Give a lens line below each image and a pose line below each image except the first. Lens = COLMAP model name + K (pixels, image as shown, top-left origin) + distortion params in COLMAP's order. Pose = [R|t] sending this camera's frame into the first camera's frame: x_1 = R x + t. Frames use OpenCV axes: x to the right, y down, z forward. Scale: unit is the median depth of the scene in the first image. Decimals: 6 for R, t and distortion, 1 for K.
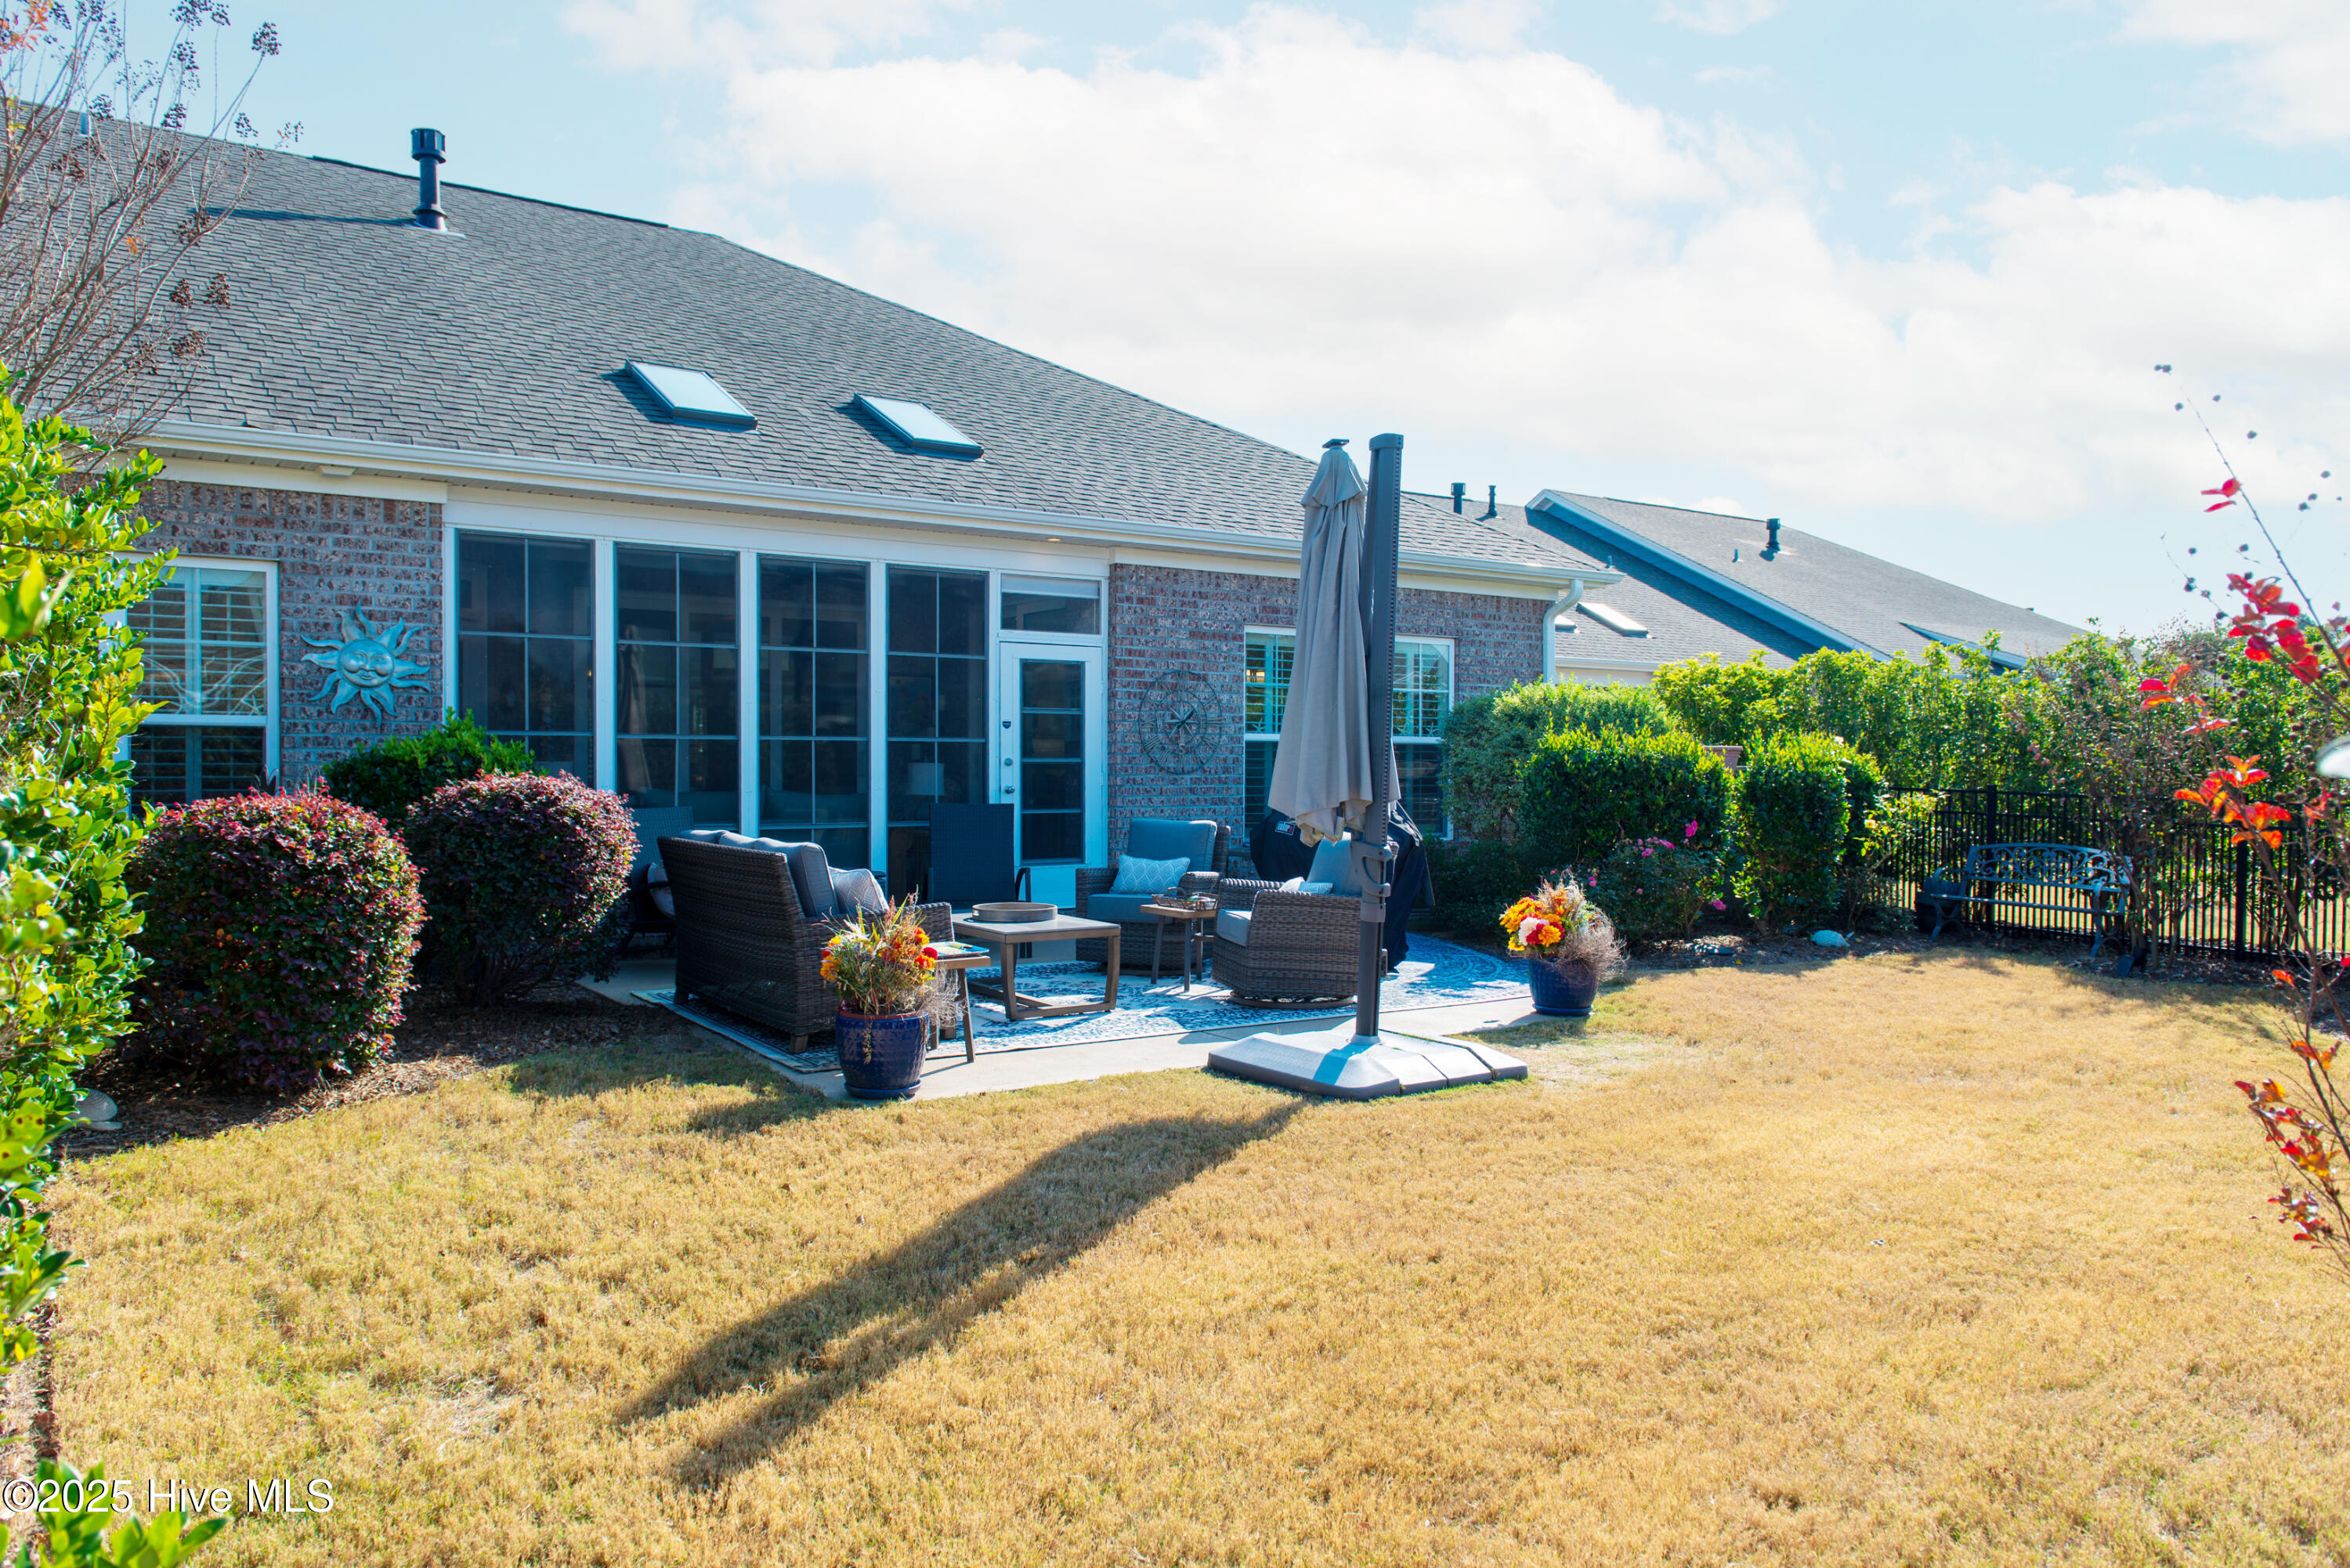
lens RADIAL K [[1628.3, 0, 1184.7], [0, 1628.3, 781.9], [0, 0, 1]] dist [-0.000623, -0.002332]
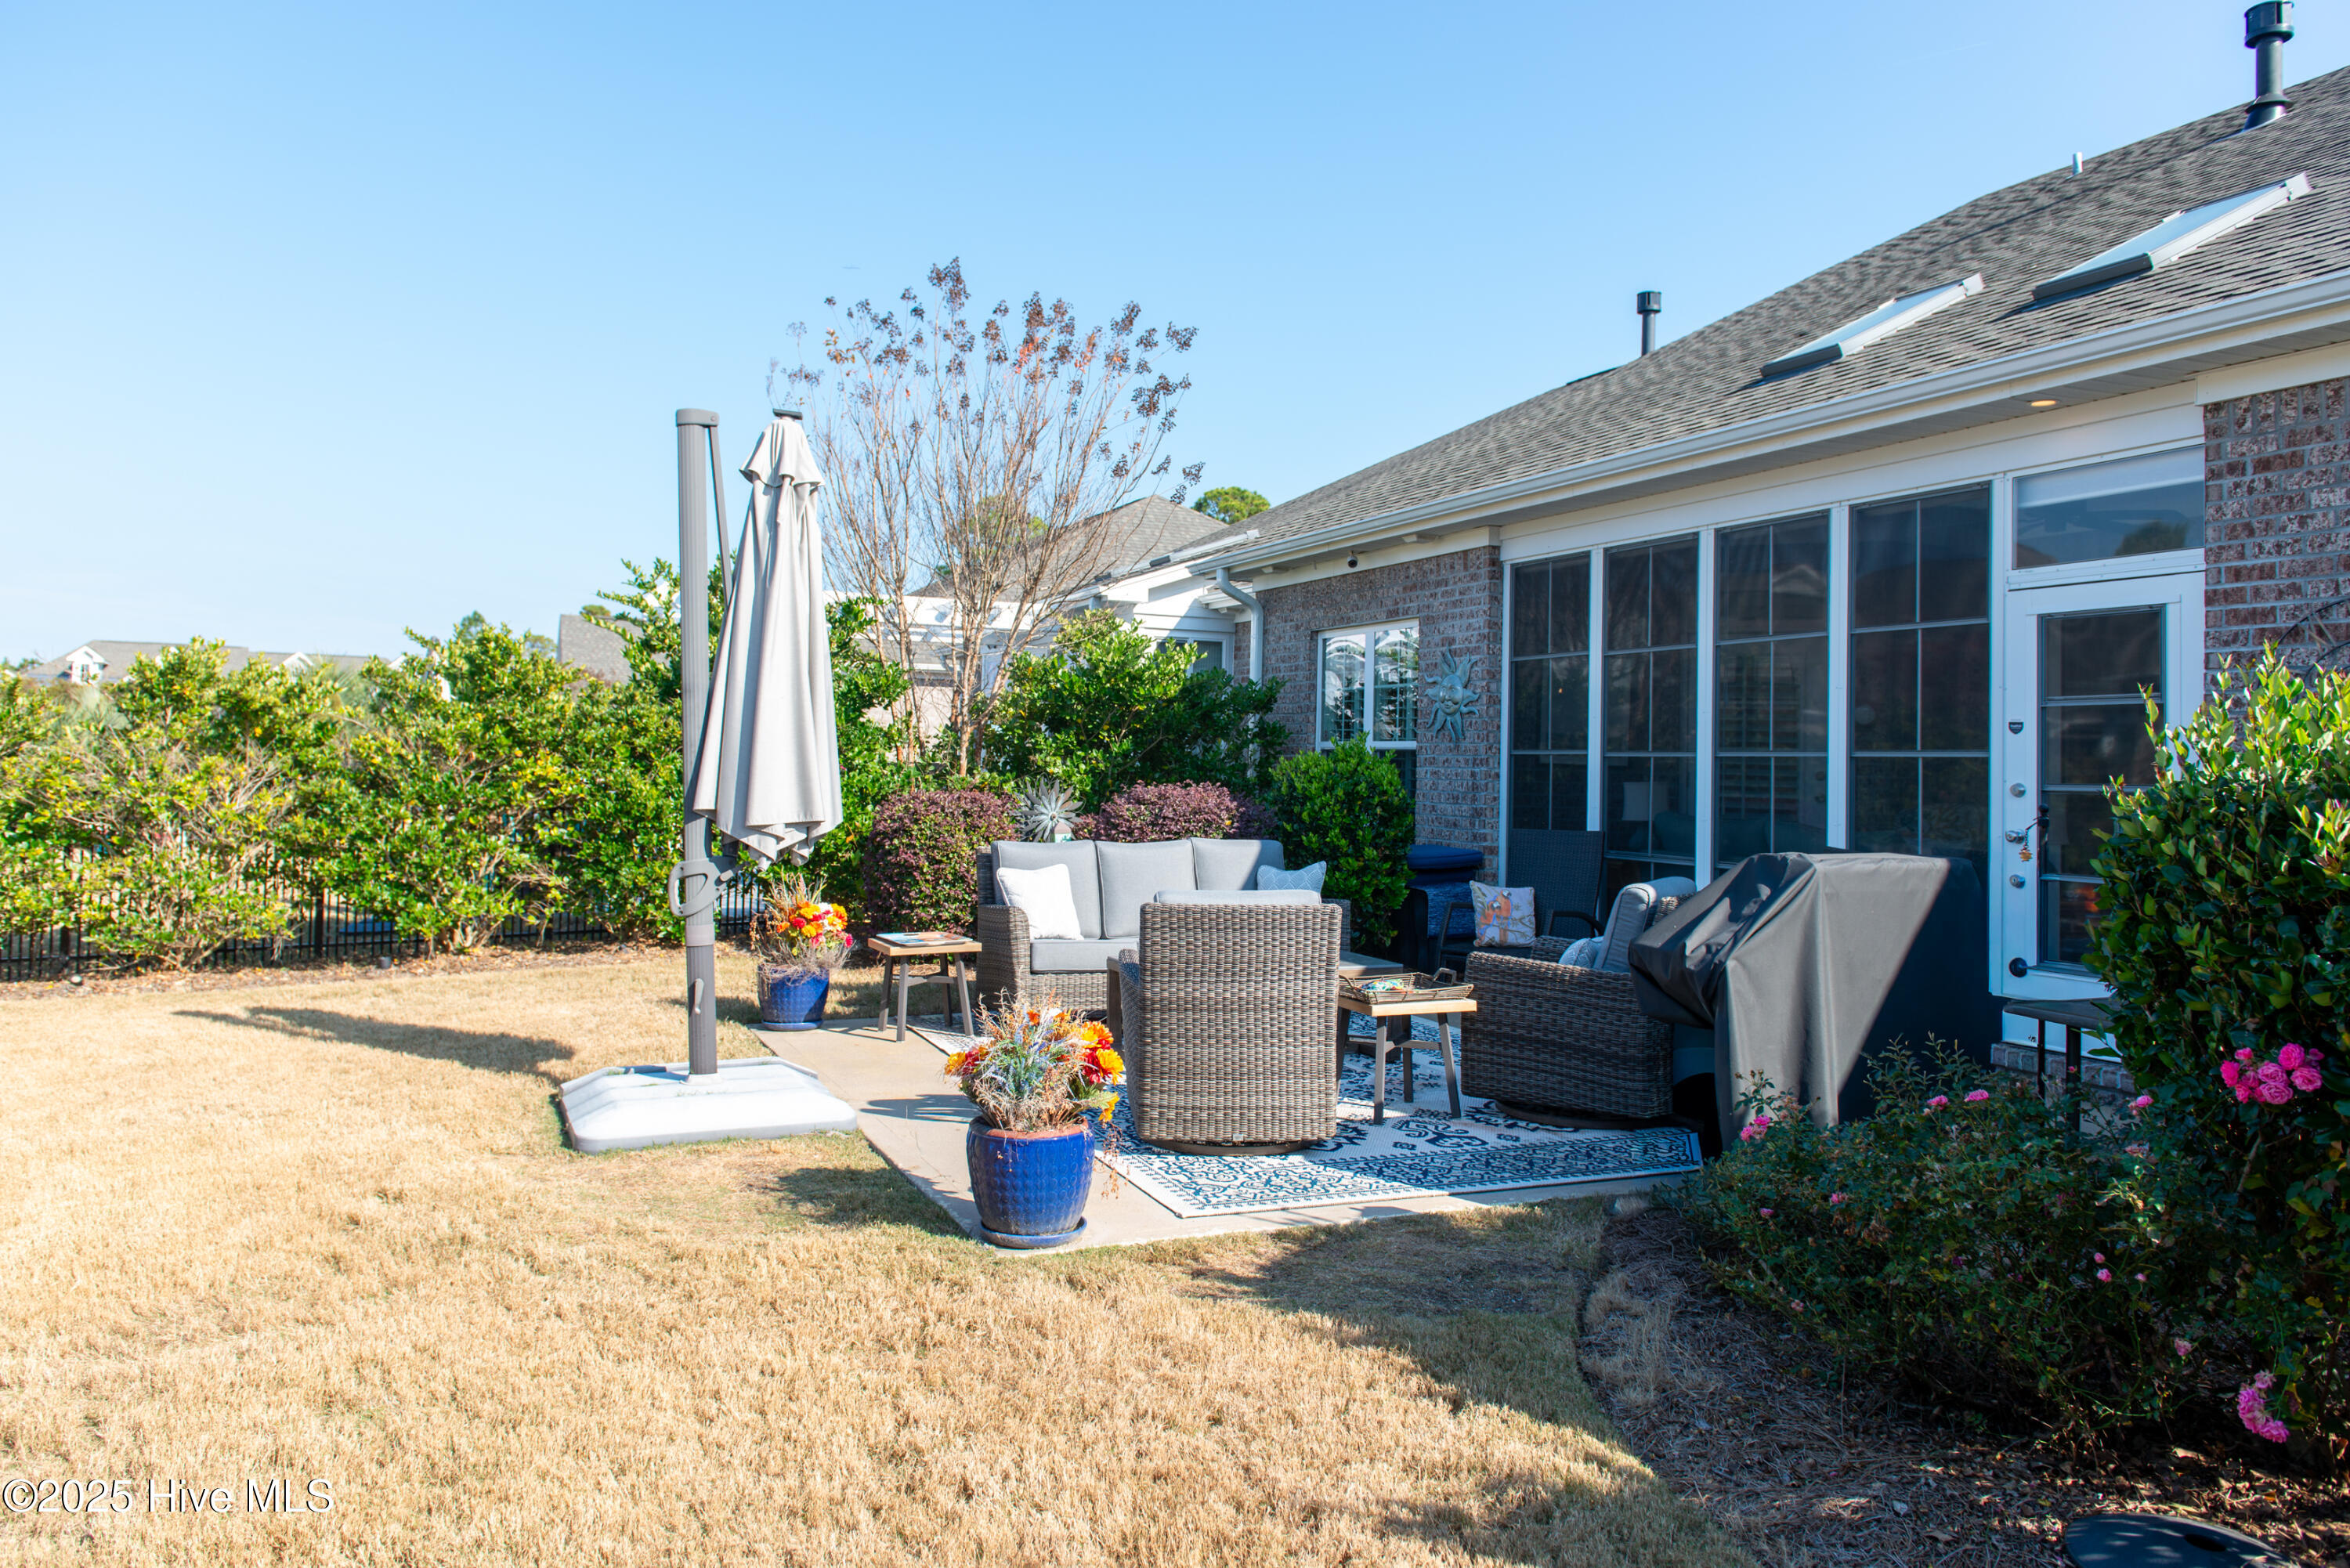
lens RADIAL K [[1628.3, 0, 1184.7], [0, 1628.3, 781.9], [0, 0, 1]] dist [-0.000623, -0.002332]
pose [[-0.183307, 0.005660, -0.983039, 0.537652], [-0.024956, 0.999634, 0.010409, -0.013448], [0.982739, 0.026441, -0.183099, 0.807069]]
